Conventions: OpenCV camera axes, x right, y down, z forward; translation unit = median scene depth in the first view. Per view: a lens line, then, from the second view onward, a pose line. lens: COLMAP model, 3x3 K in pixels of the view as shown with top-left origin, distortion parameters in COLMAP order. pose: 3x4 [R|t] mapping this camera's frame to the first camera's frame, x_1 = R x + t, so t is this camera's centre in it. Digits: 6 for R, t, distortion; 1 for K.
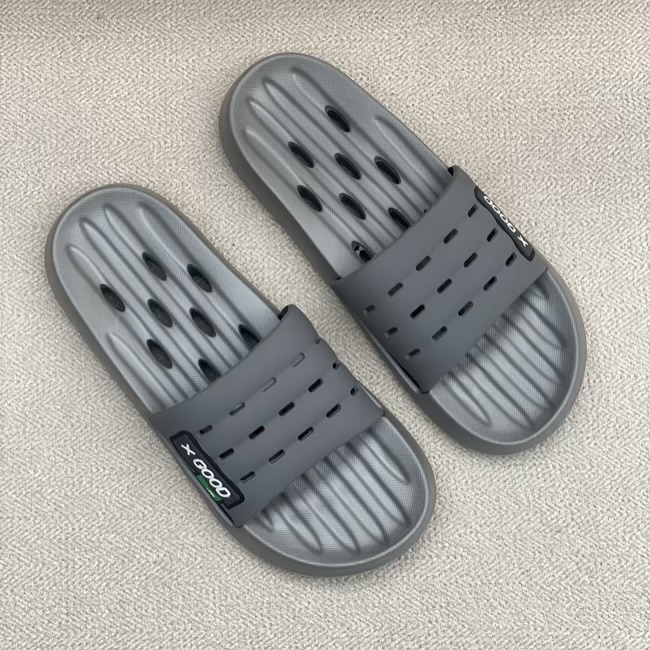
lens RADIAL K [[1393.5, 0, 328.1], [0, 1393.5, 325.8], [0, 0, 1]] dist [0.199732, -0.413178]
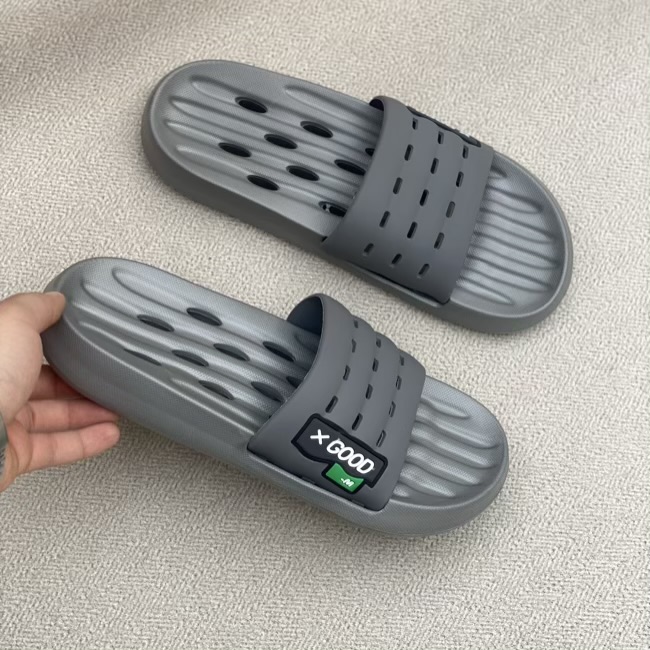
lens RADIAL K [[1393.5, 0, 328.1], [0, 1393.5, 325.8], [0, 0, 1]] dist [0.199732, -0.413178]
pose [[0.887836, -0.421610, 0.184372, -0.204556], [0.434100, 0.900309, -0.031623, 0.057264], [-0.152659, 0.108112, 0.982348, -0.009023]]
